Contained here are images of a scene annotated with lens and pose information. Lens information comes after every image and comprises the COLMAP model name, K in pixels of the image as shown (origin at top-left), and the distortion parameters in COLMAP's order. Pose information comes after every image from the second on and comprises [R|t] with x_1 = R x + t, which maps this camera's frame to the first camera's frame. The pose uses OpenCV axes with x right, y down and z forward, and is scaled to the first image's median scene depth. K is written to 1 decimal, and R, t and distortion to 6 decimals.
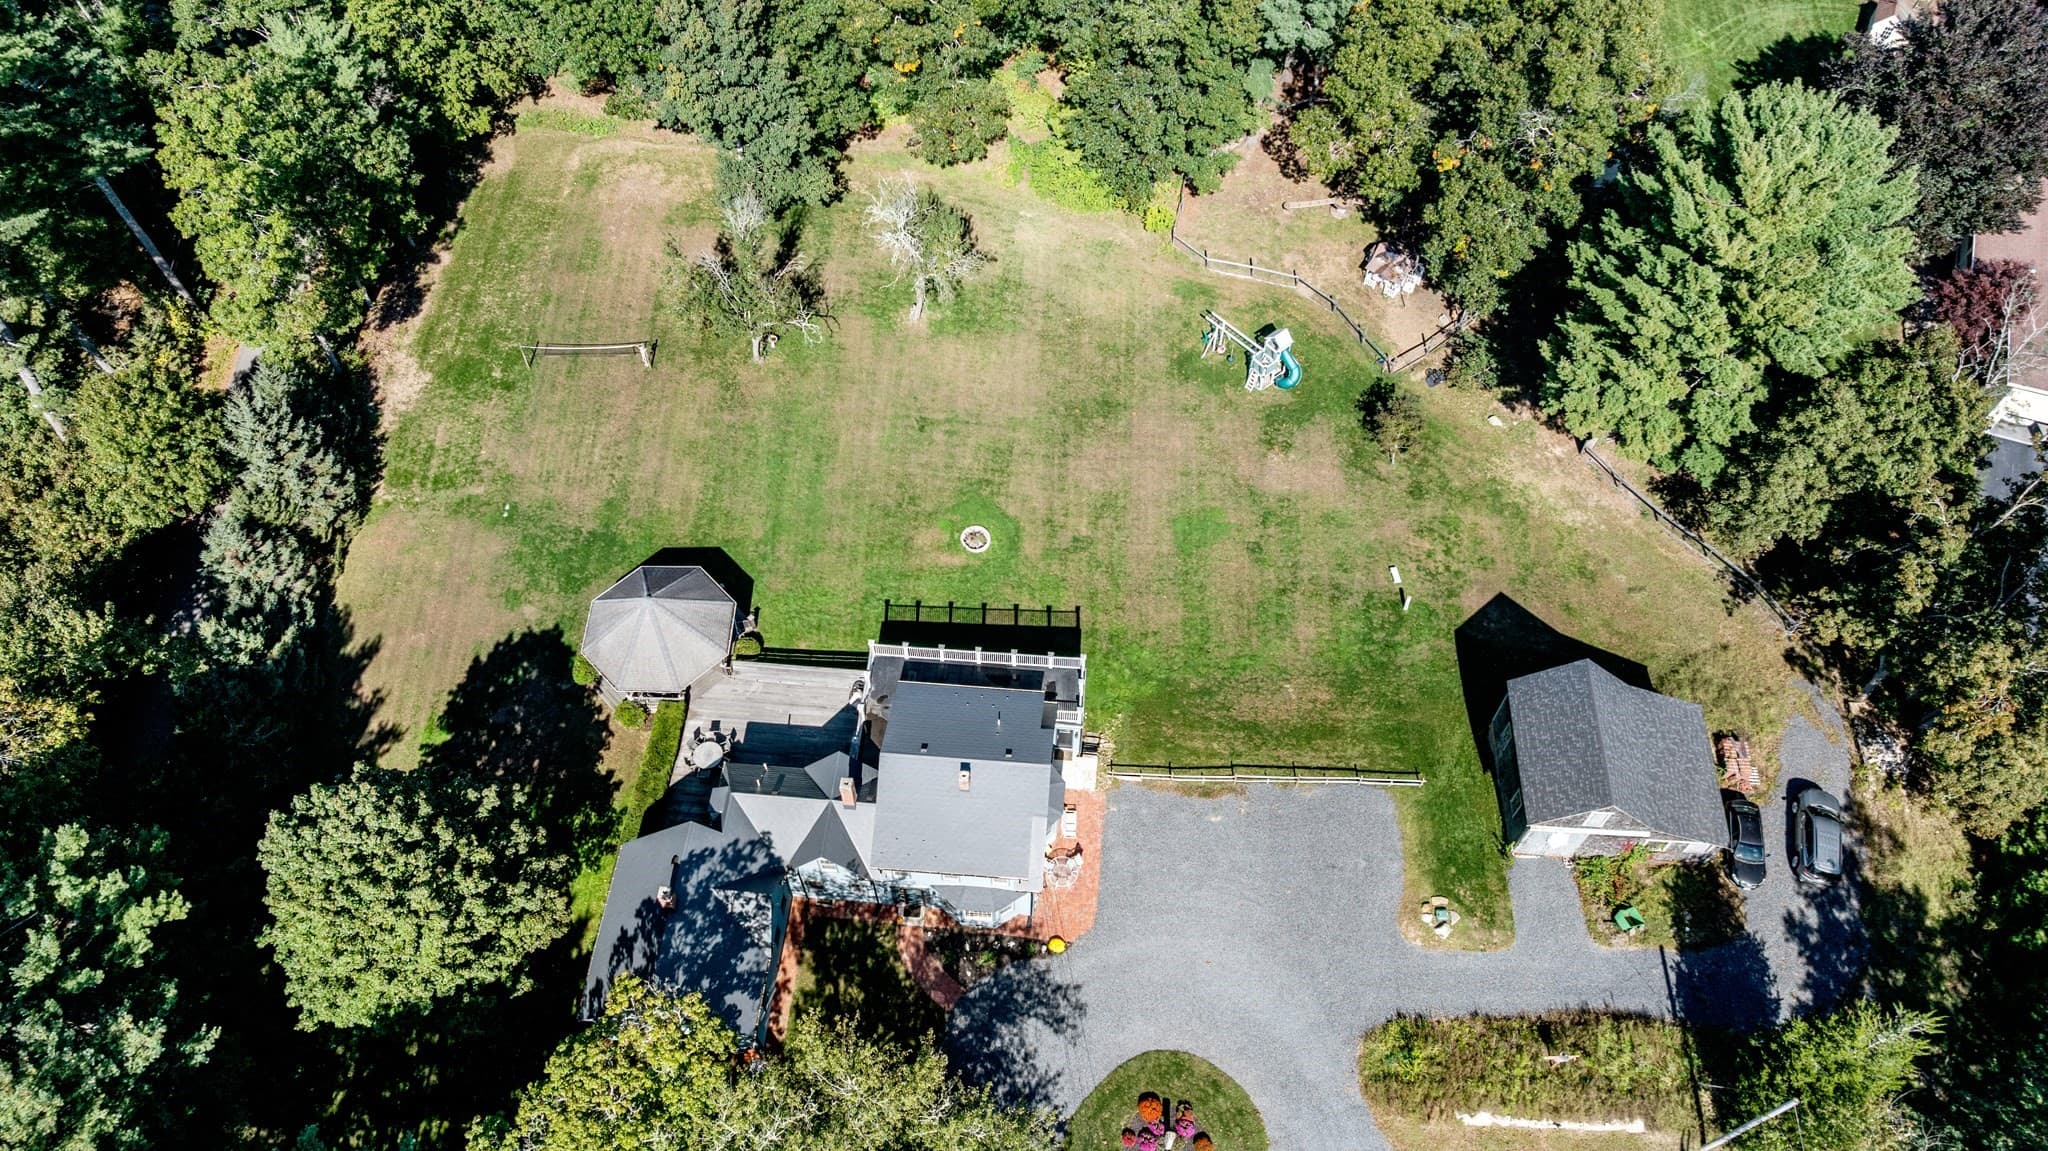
lens RADIAL K [[1483.2, 0, 1024.0], [0, 1483.2, 575.5], [0, 0, 1]] dist [-0.111830, 0.112844]
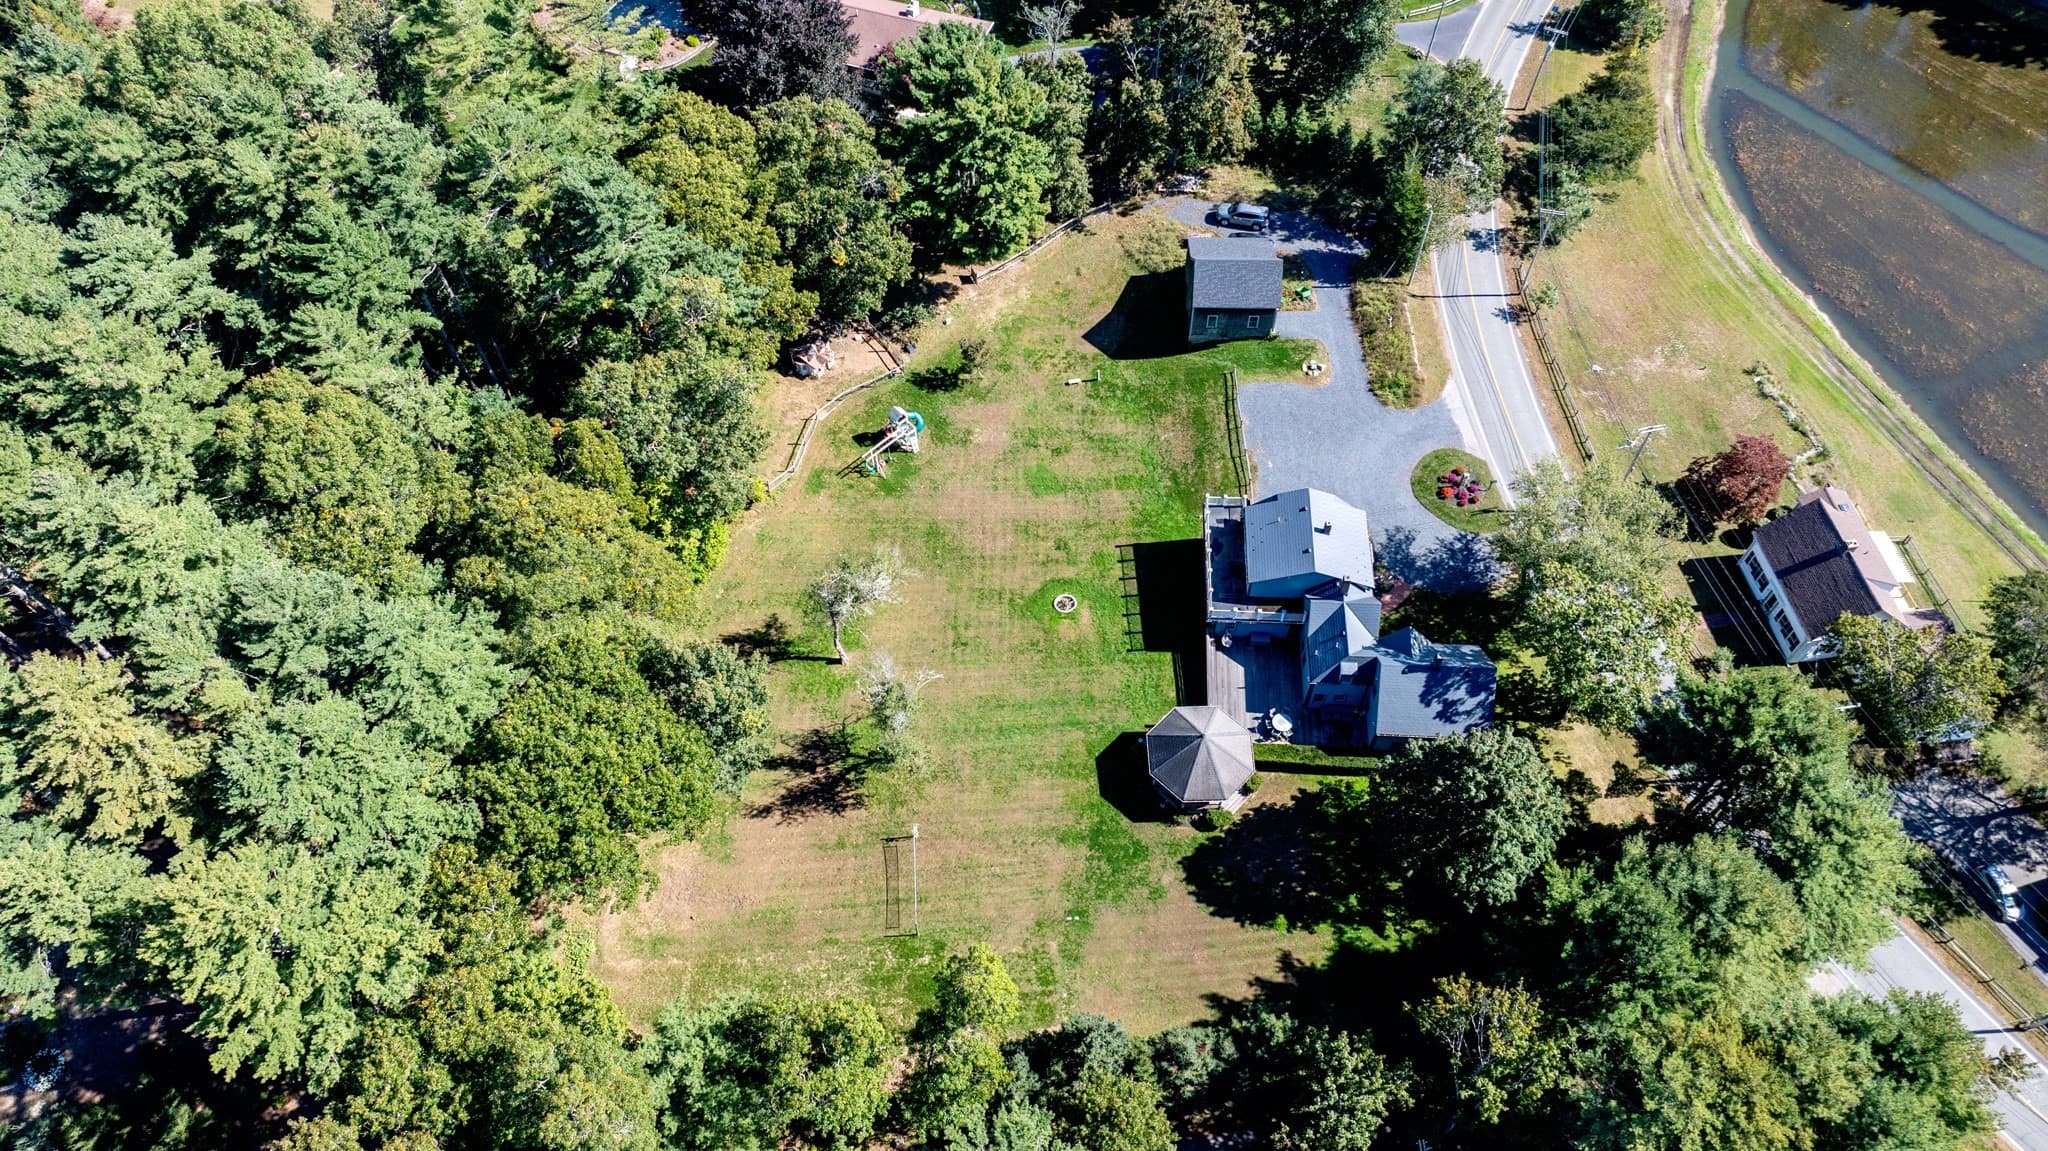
lens RADIAL K [[1483.2, 0, 1024.0], [0, 1483.2, 575.5], [0, 0, 1]] dist [-0.111830, 0.112844]
pose [[-0.041715, -0.833572, 0.550834, -0.898284], [0.828259, 0.279487, 0.485669, -0.857248], [-0.558791, 0.476493, 0.678754, 0.060743]]
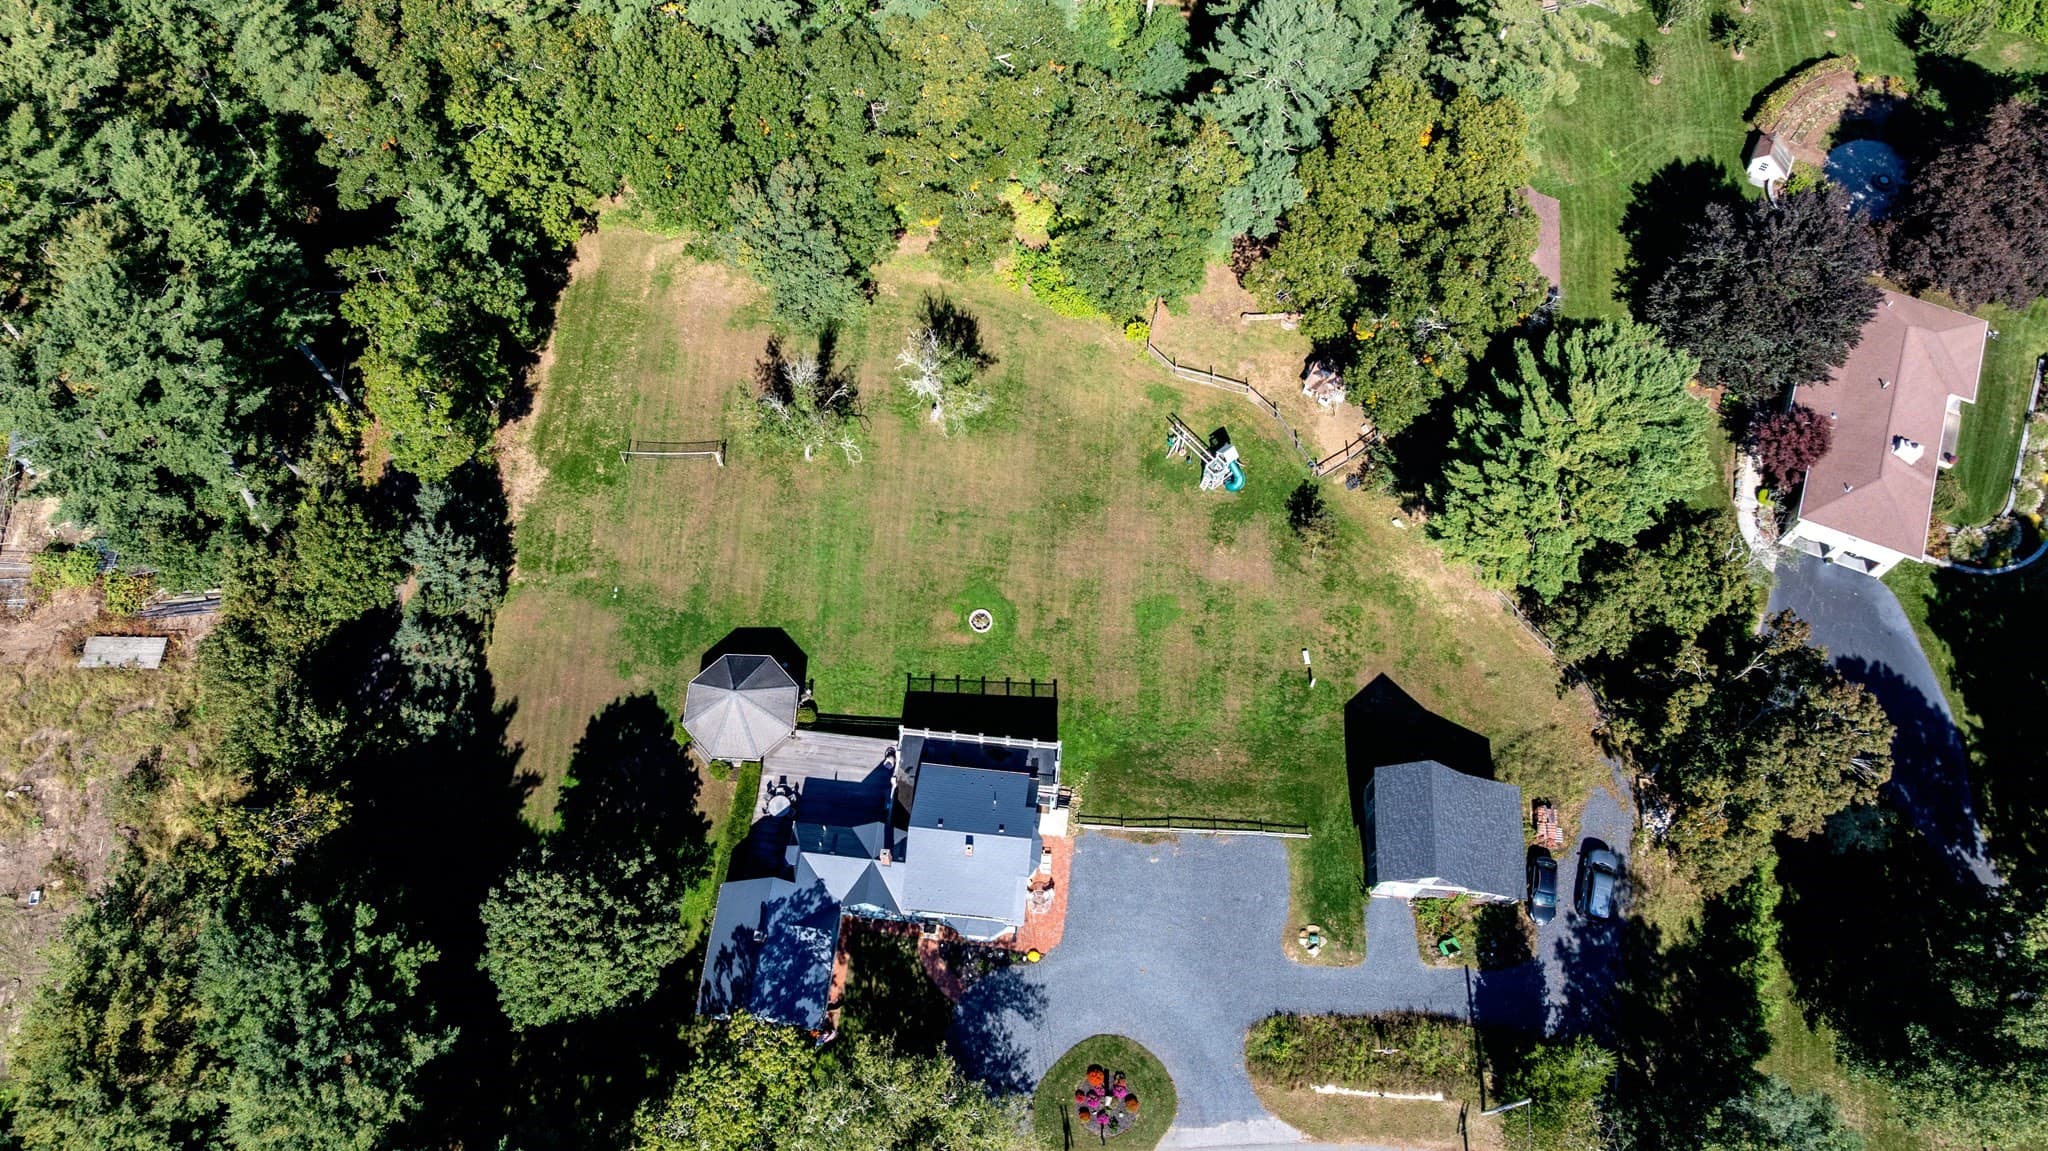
lens RADIAL K [[1483.2, 0, 1024.0], [0, 1483.2, 575.5], [0, 0, 1]] dist [-0.111830, 0.112844]
pose [[0.999765, 0.021527, -0.002671, 0.008364], [-0.020949, 0.990122, 0.138632, -0.277674], [0.005629, -0.138543, 0.990340, -0.306110]]
